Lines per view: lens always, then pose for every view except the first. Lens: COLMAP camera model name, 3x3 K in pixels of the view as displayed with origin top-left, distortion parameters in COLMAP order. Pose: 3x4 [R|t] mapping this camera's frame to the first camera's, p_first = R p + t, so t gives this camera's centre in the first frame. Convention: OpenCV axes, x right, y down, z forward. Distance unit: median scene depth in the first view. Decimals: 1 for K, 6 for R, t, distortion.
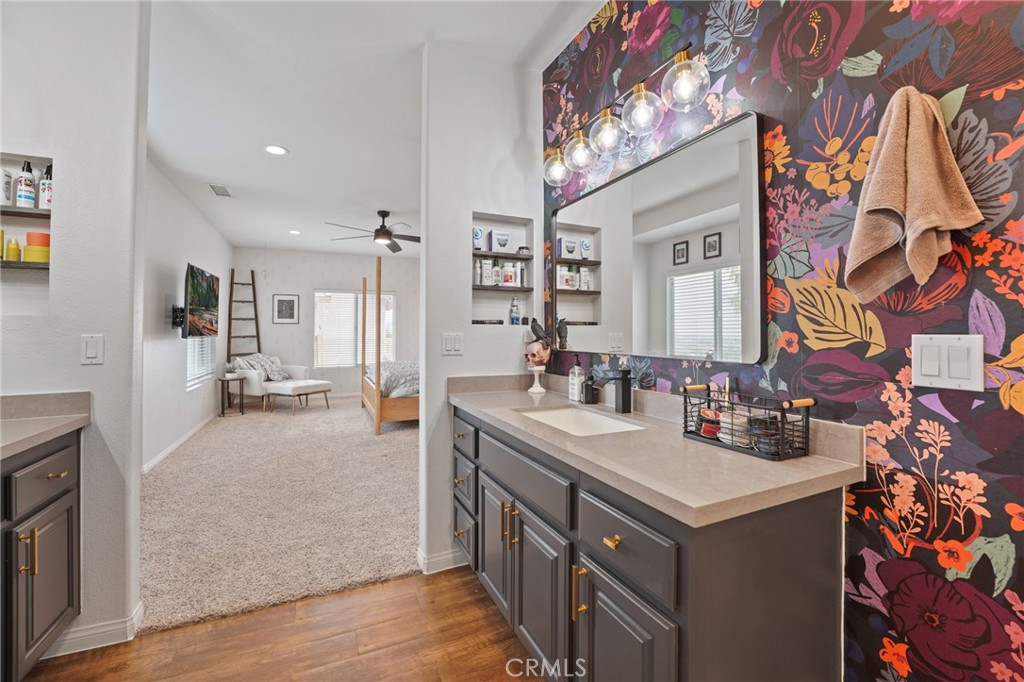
lens RADIAL K [[432.8, 0, 511.8], [0, 432.8, 334.0], [0, 0, 1]] dist [-0.013622, 0.000327]
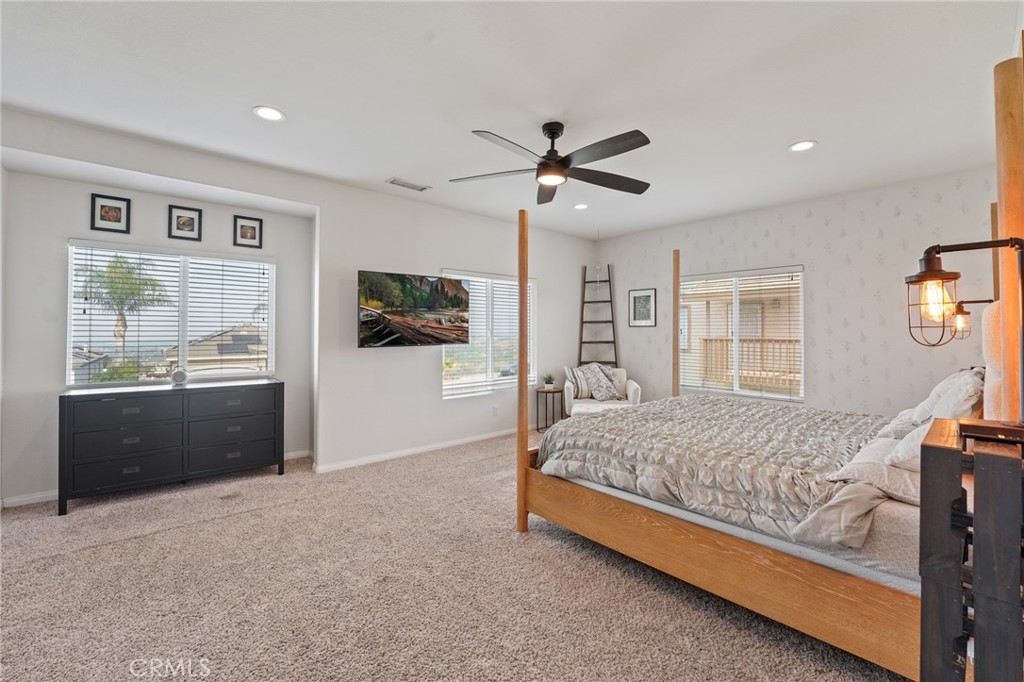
lens RADIAL K [[412.6, 0, 510.1], [0, 412.6, 337.1], [0, 0, 1]] dist [-0.000733, -0.000040]
pose [[0.274955, -0.008560, -0.961419, 0.654940], [0.013211, 0.999900, -0.005124, -0.019421], [0.961366, -0.011293, 0.275040, 2.965317]]
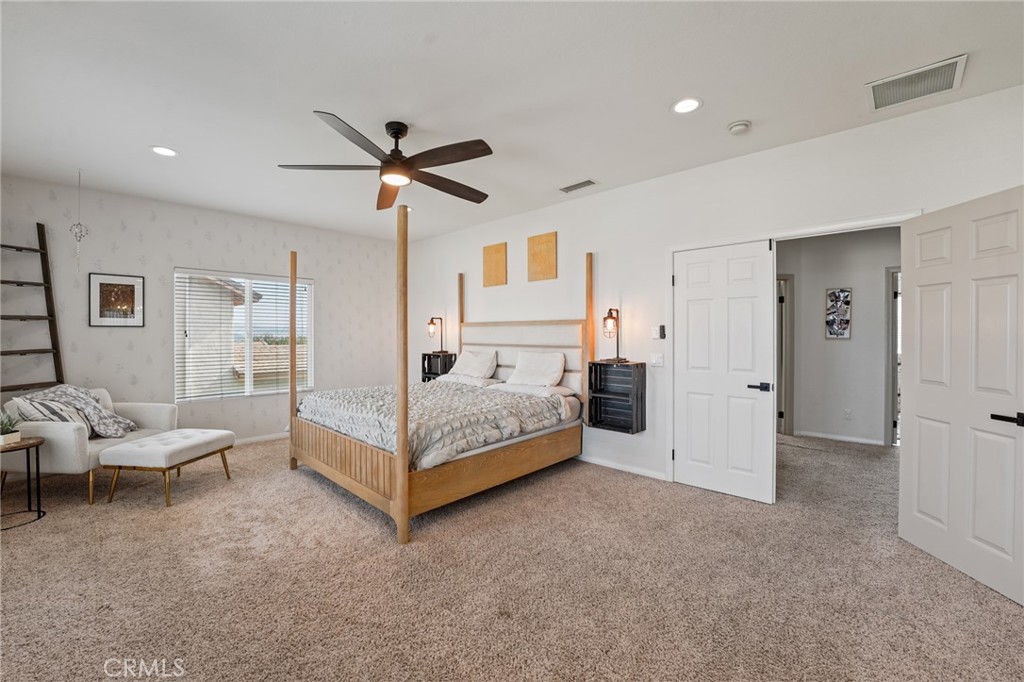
lens RADIAL K [[415.1, 0, 499.8], [0, 415.1, 341.4], [0, 0, 1]] dist [-0.013148, 0.000416]
pose [[0.935674, -0.015814, 0.352510, -1.320358], [0.012091, 0.999845, 0.012763, -0.031564], [-0.352658, -0.007680, 0.935721, 1.754452]]
